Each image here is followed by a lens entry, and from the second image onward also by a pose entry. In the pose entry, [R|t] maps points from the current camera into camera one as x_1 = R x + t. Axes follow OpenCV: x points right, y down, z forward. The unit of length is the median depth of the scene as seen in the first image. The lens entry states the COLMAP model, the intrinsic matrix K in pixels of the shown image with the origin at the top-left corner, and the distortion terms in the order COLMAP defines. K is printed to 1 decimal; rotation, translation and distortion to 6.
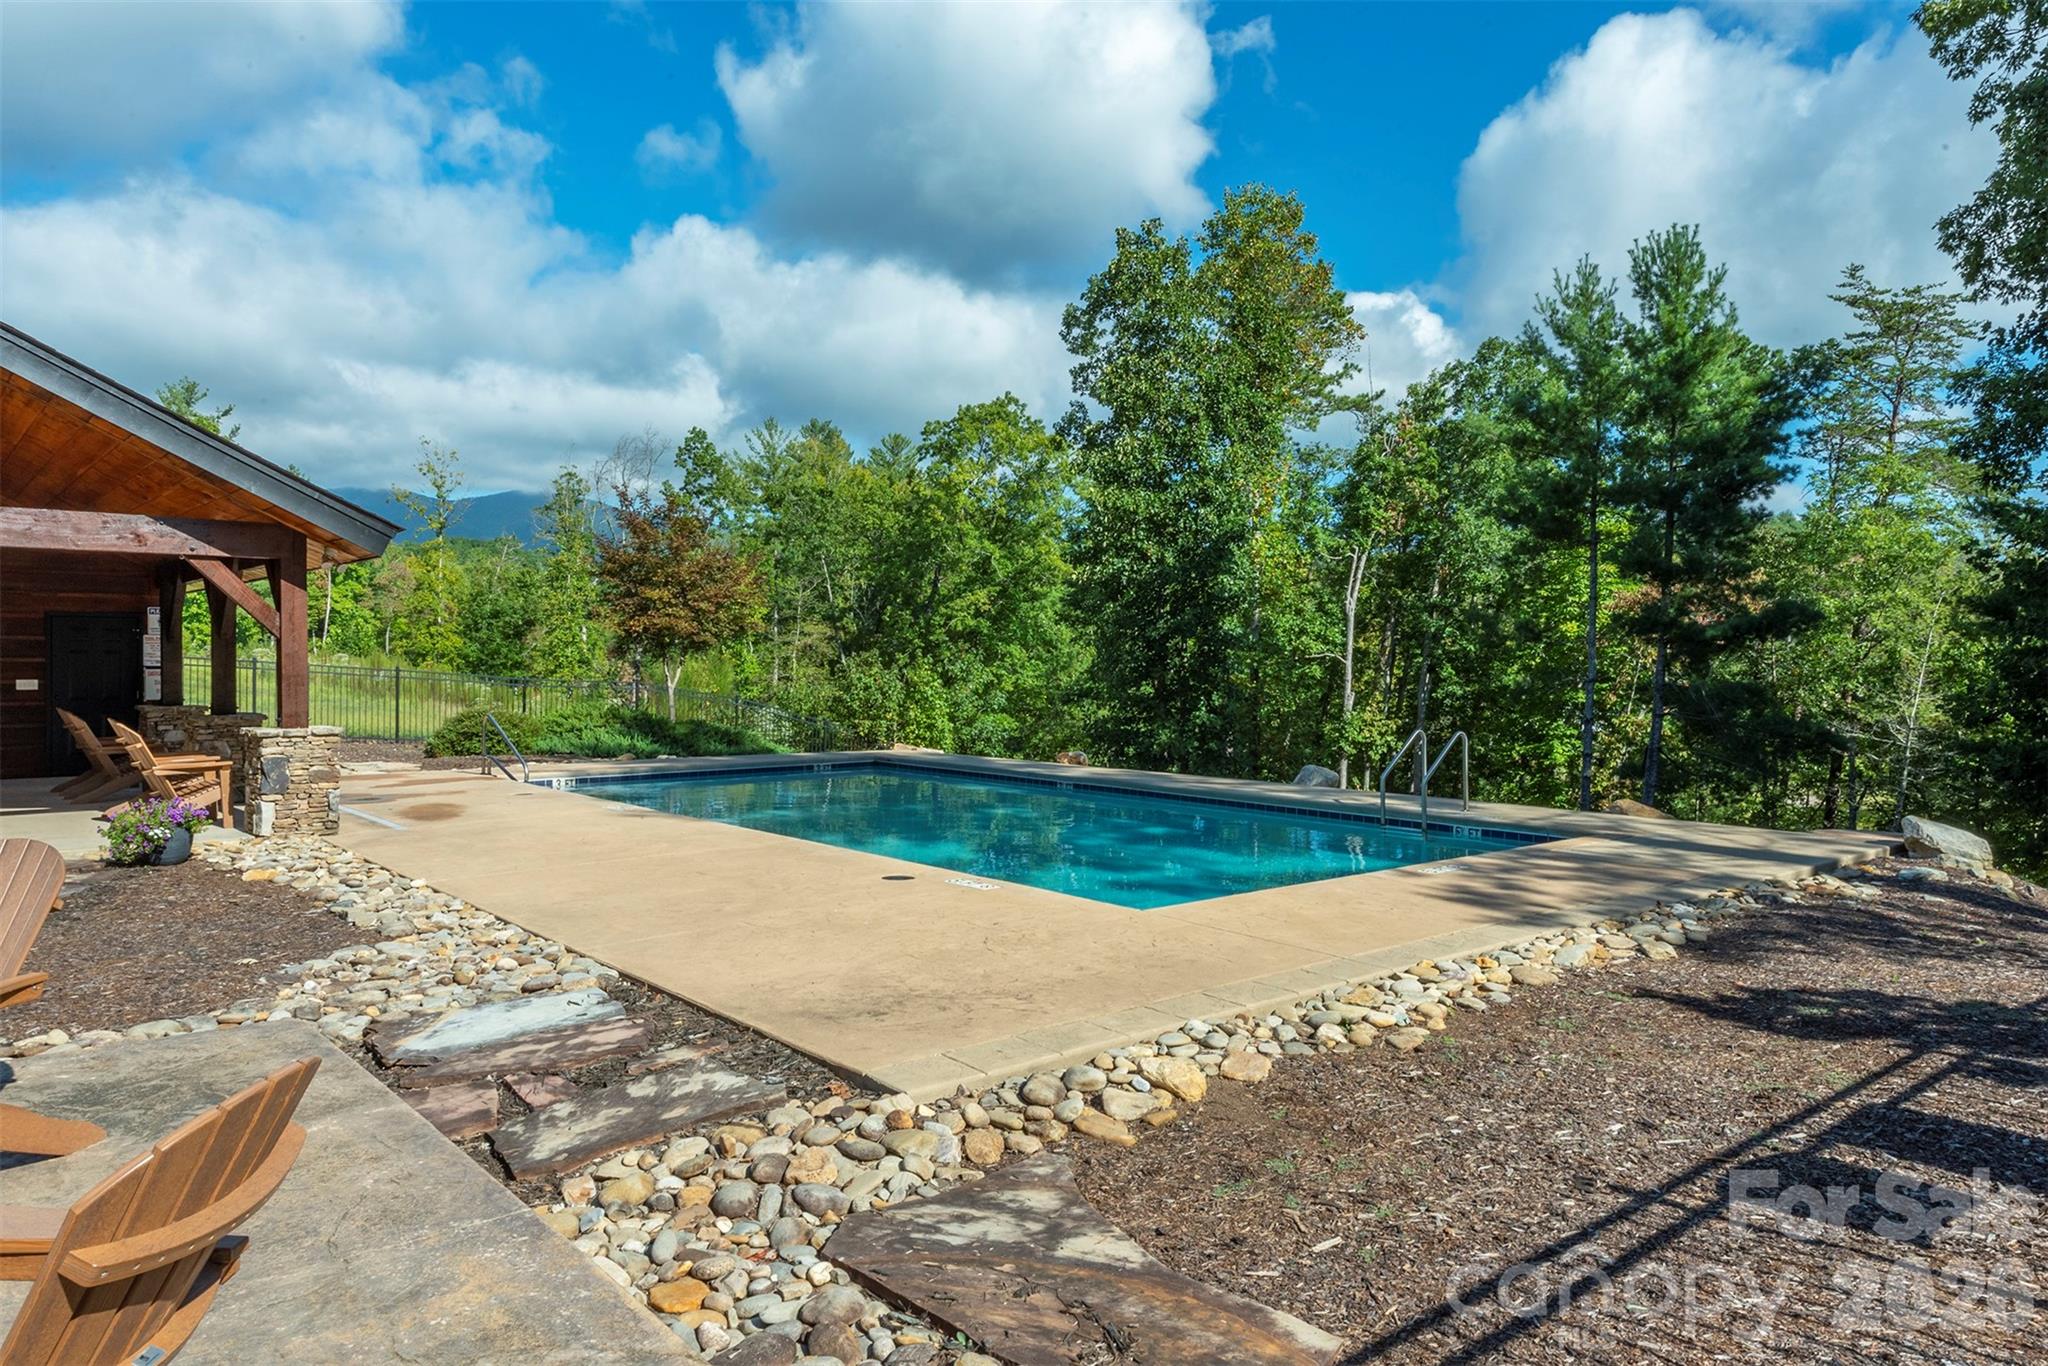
lens RADIAL K [[1409.1, 0, 1049.9], [0, 1409.1, 667.5], [0, 0, 1]] dist [0.033489, -0.022394]
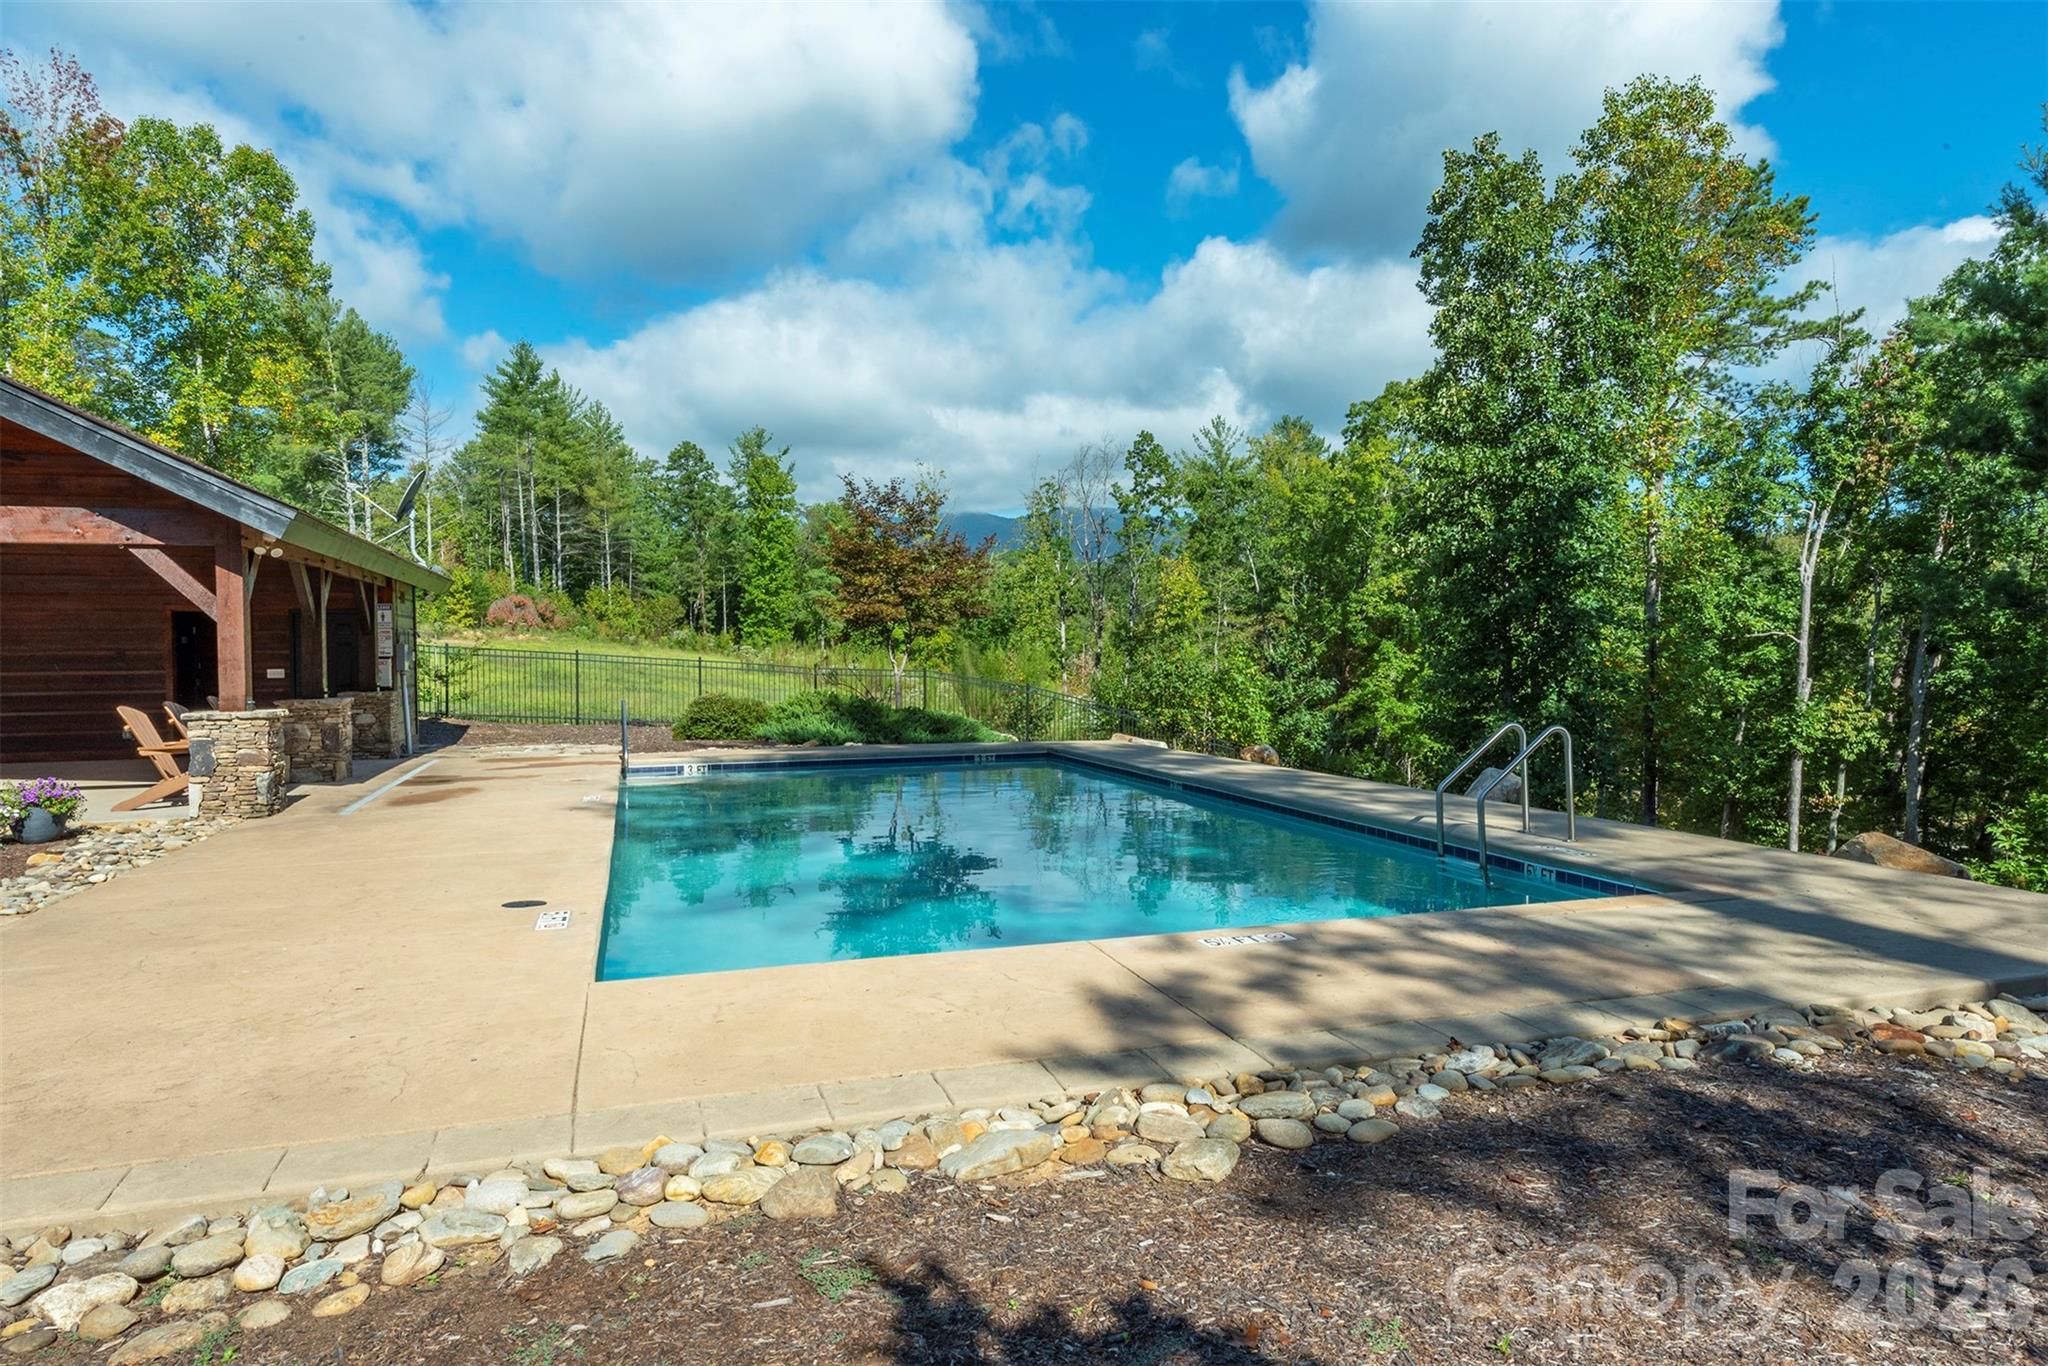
lens RADIAL K [[1297.8, 0, 1079.8], [0, 1297.8, 680.6], [0, 0, 1]] dist [0.016364, -0.006723]
pose [[0.914499, -0.004845, -0.404558, 0.126764], [0.010709, 0.999868, 0.012234, 0.004939], [0.404446, -0.015521, 0.914430, 0.123114]]
